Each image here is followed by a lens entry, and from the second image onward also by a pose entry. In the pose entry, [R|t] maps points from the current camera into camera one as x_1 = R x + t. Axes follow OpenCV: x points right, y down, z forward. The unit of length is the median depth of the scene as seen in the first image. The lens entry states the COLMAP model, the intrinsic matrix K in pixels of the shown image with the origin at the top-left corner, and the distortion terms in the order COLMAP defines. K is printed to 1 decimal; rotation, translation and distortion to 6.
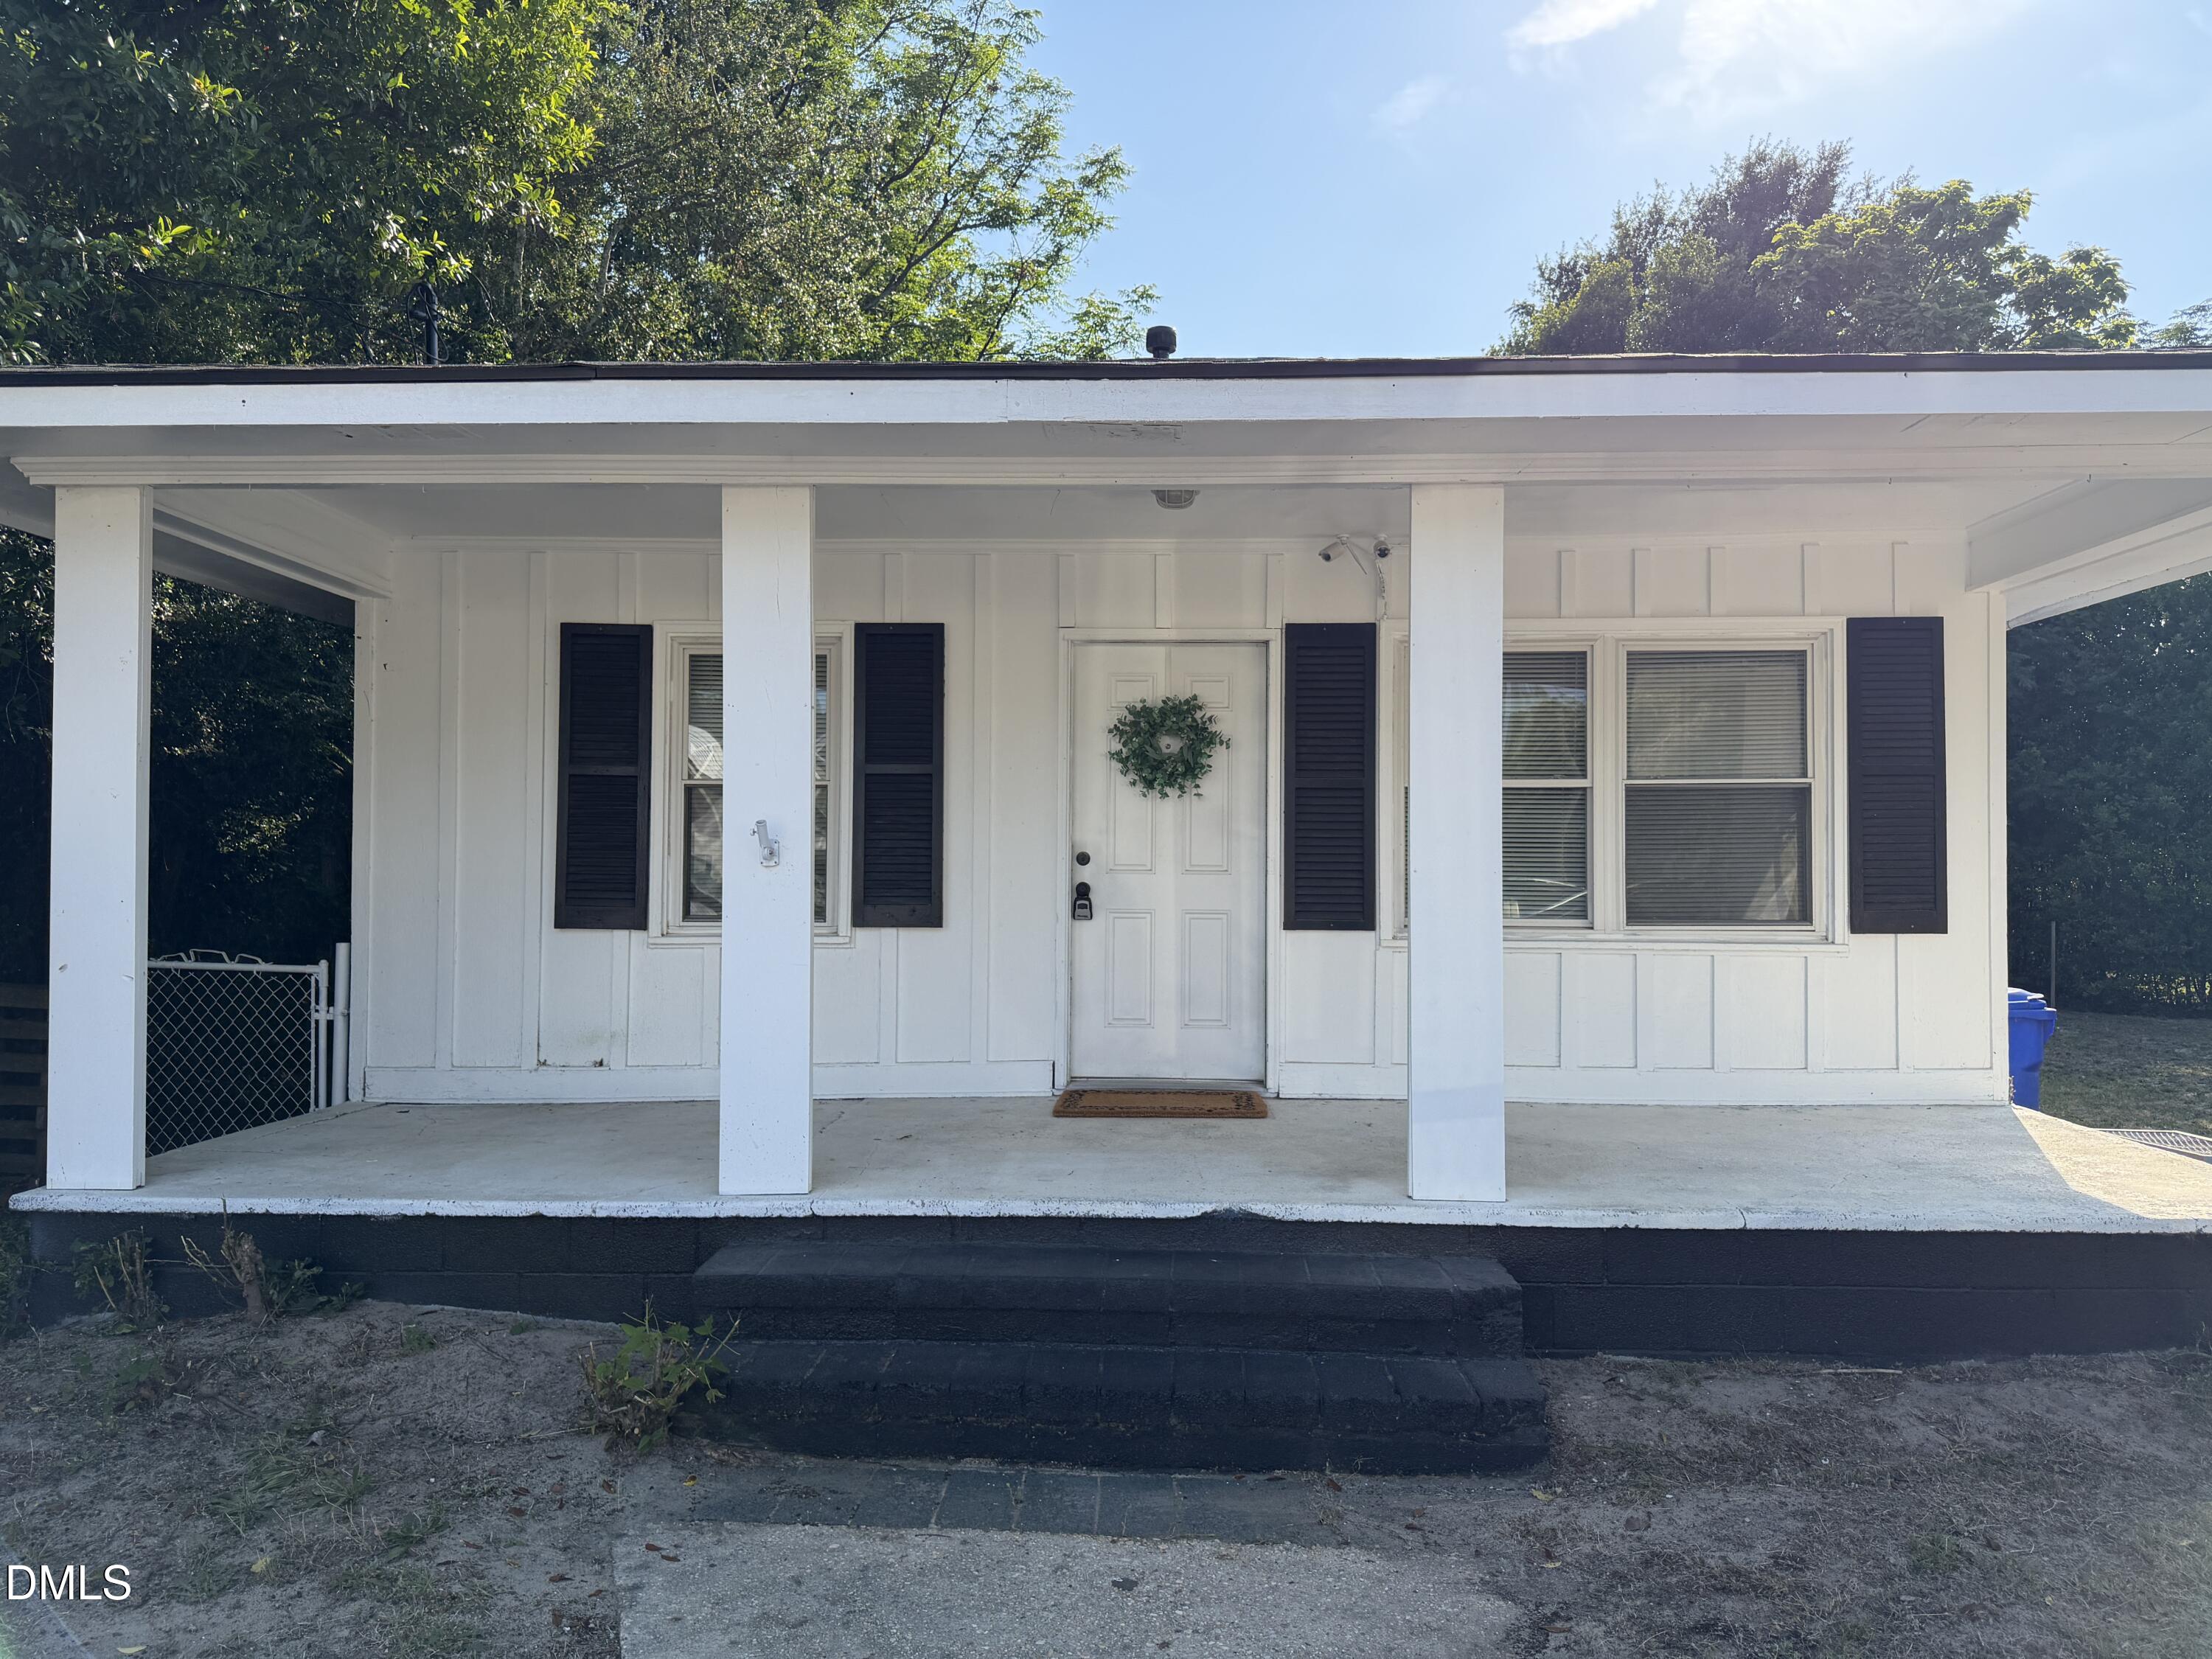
lens RADIAL K [[1565.7, 0, 1106.0], [0, 1565.7, 829.5], [0, 0, 1]] dist [0.040586, -0.060509]
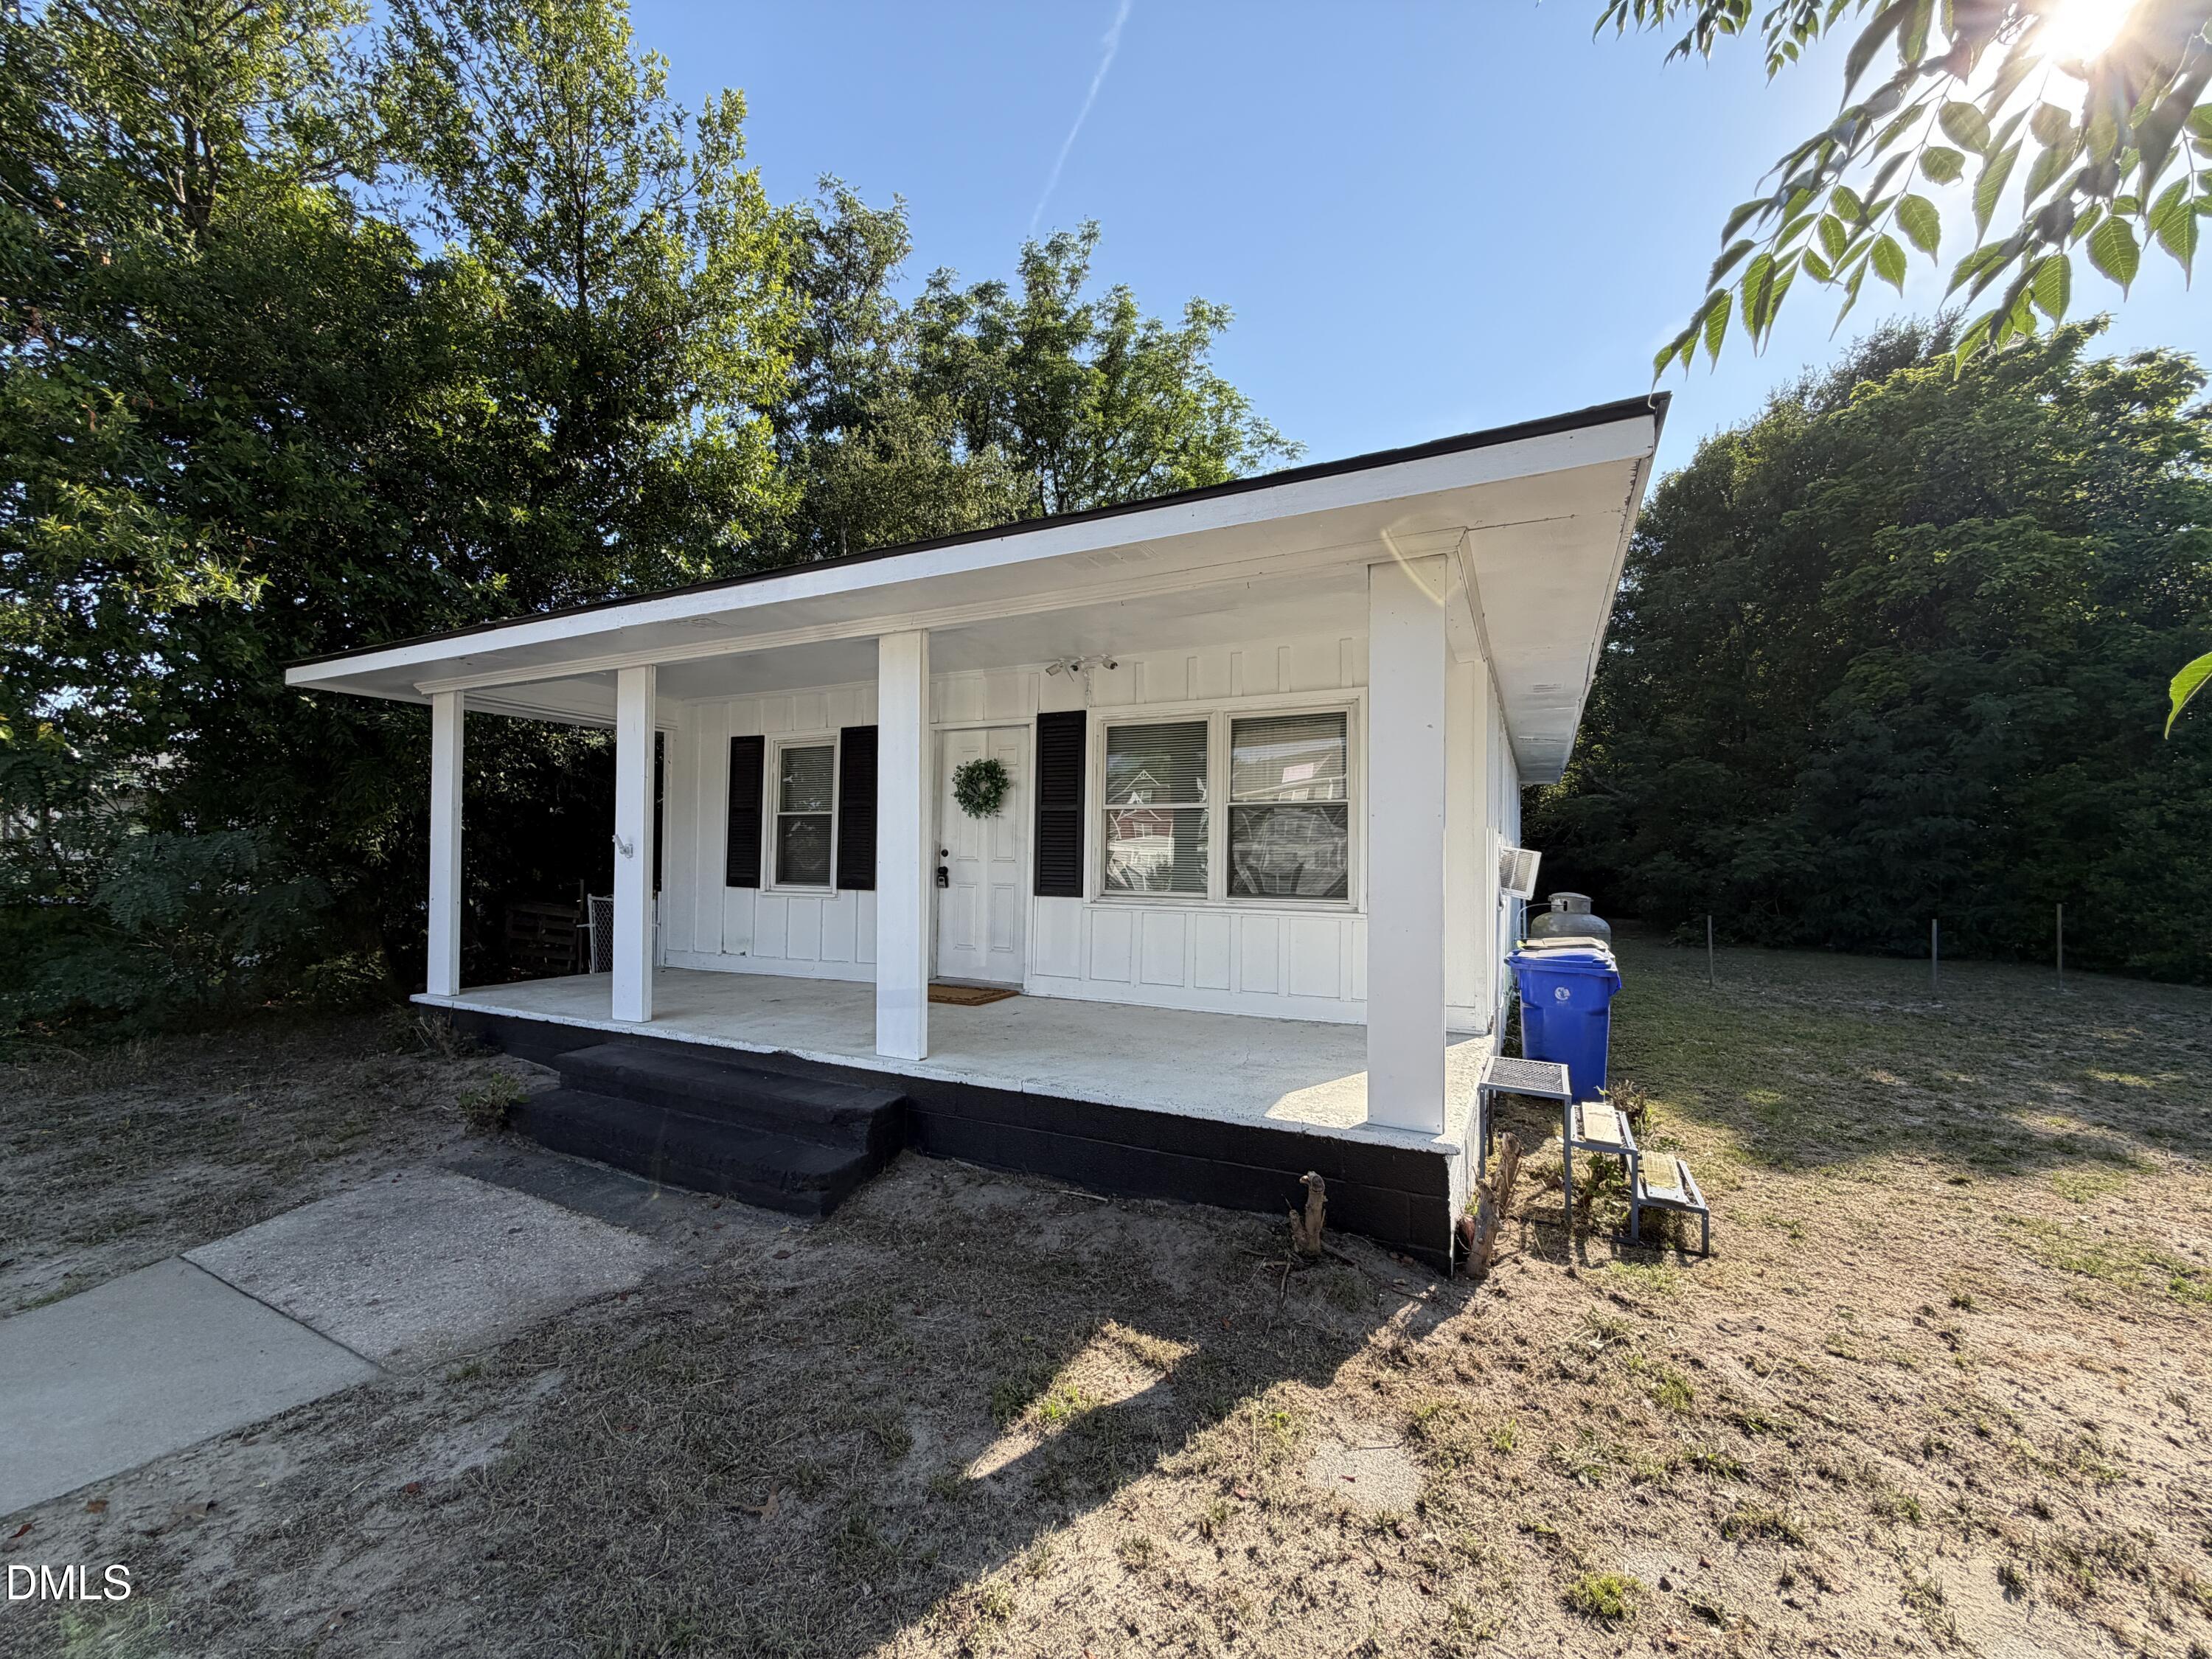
lens RADIAL K [[892.2, 0, 1095.8], [0, 892.2, 827.4], [0, 0, 1]] dist [-0.001253, -0.000325]
pose [[0.910022, -0.008858, -0.414464, 0.764841], [0.004943, 0.999932, -0.010517, 0.001570], [0.414529, 0.007522, 0.910005, 0.206686]]
